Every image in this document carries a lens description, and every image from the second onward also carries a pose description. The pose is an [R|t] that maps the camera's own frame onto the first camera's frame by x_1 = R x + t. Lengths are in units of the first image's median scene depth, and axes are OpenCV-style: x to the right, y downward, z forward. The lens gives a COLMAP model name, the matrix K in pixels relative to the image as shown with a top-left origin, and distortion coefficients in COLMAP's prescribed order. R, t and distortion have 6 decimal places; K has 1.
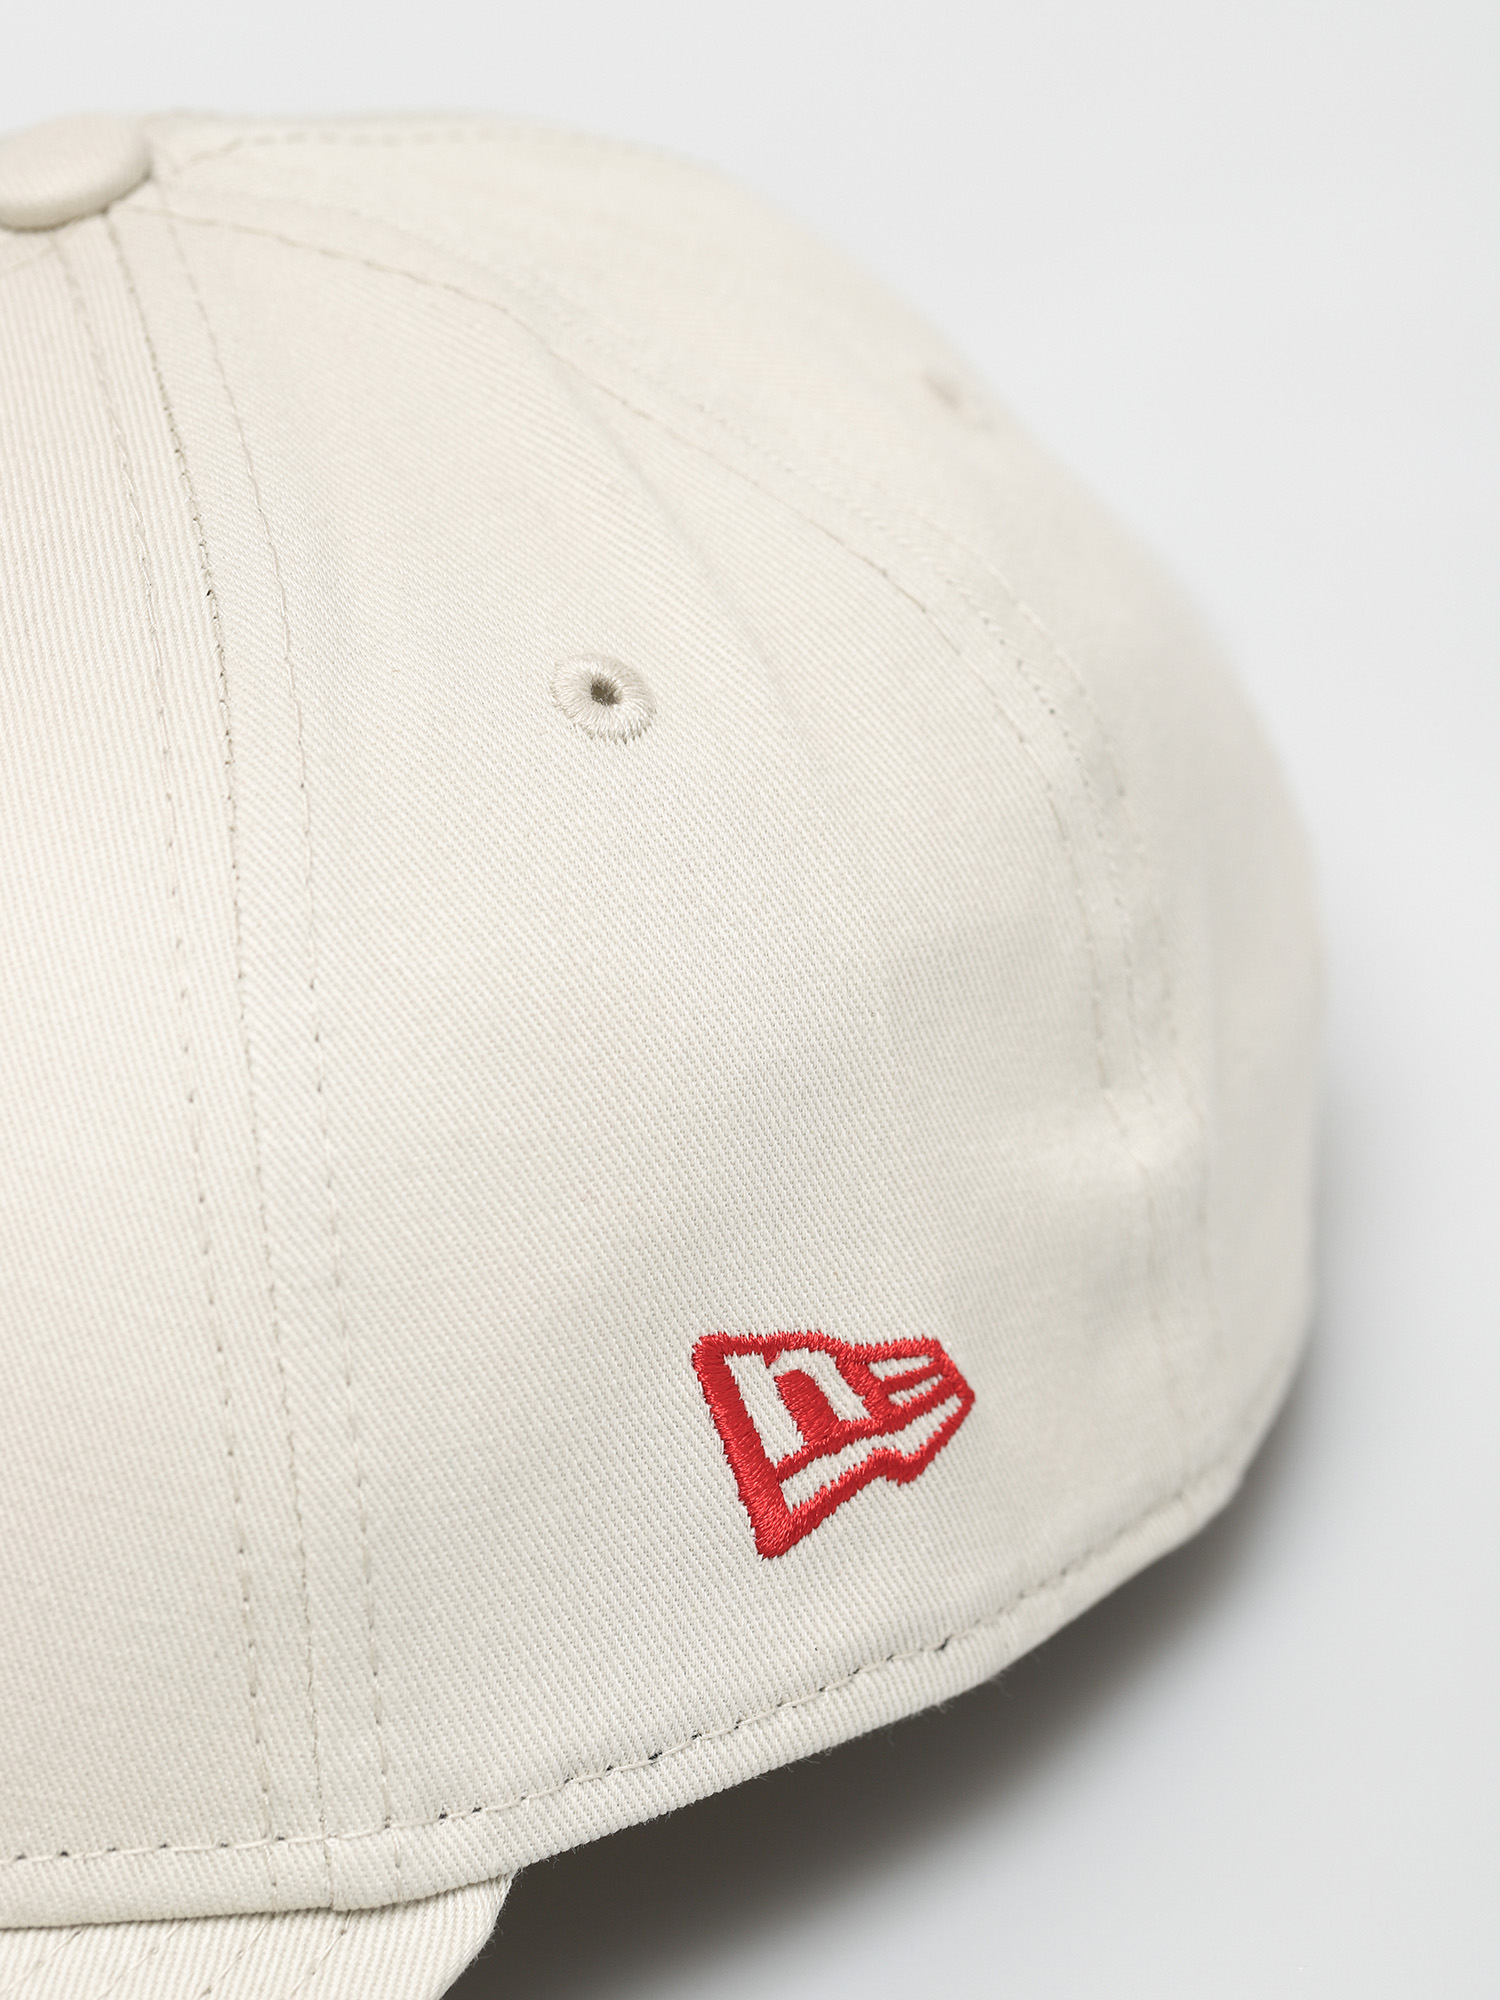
lens RADIAL K [[5652.3, 0, 749.9], [0, 5652.3, 999.1], [0, 0, 1]] dist [0.203724, 0.000000]
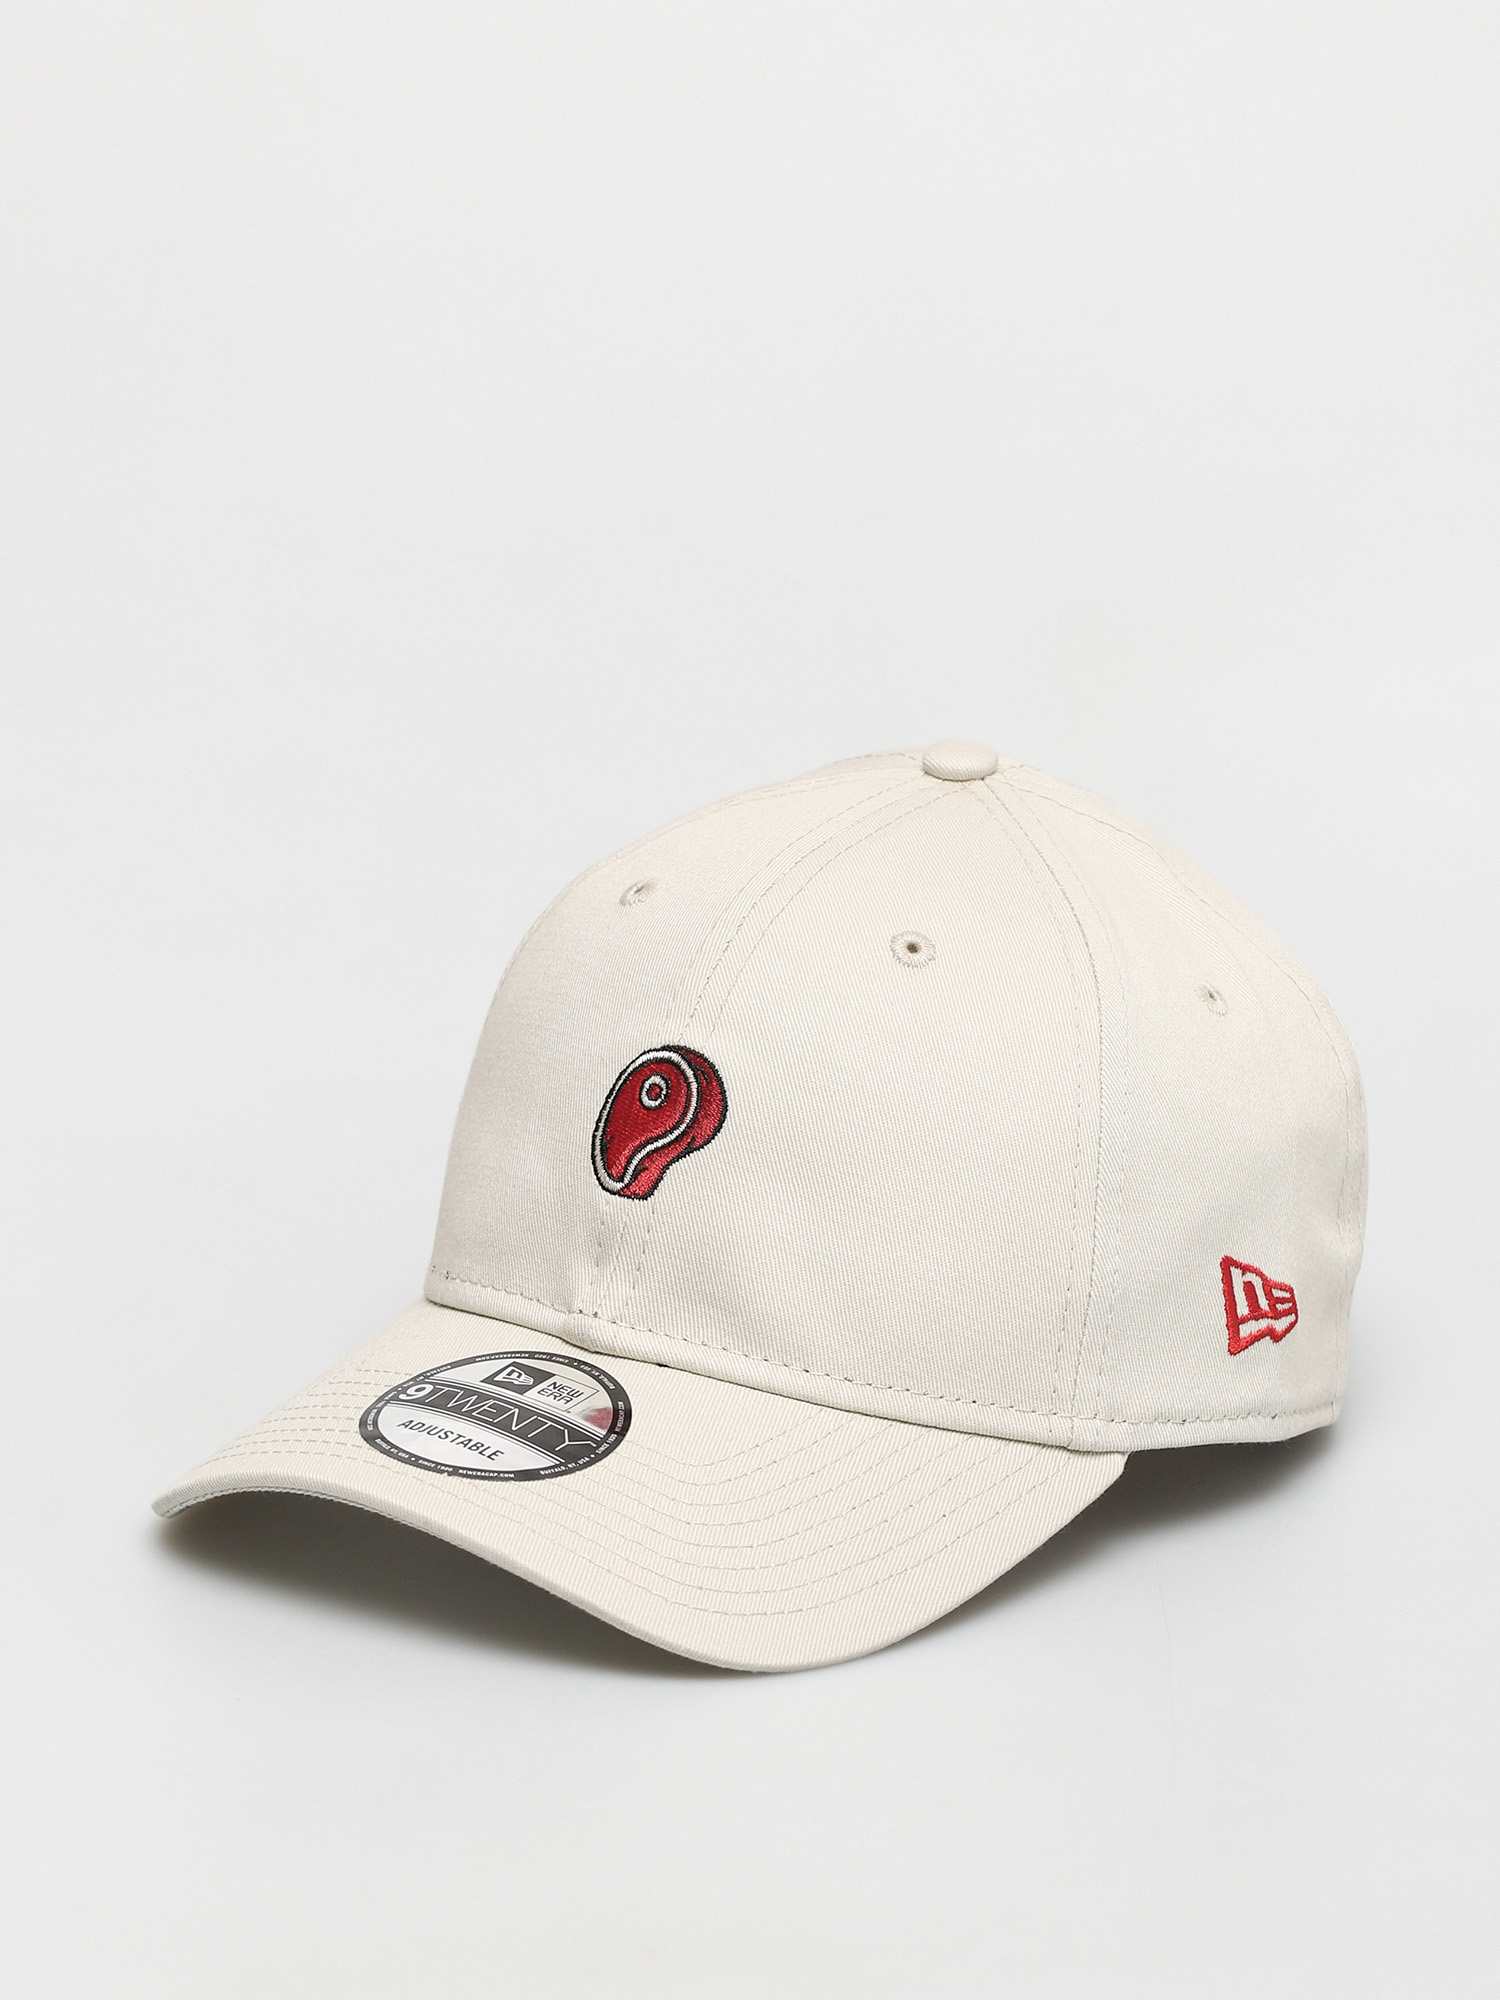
lens RADIAL K [[5652.3, 0, 750.4], [0, 5652.3, 1000.1], [0, 0, 1]] dist [0.203724, 0.000000]
pose [[0.952333, 0.196840, 0.233058, -0.782105], [-0.142026, 0.962212, -0.232328, 0.541891], [-0.269983, 0.188153, 0.944303, -1.248940]]
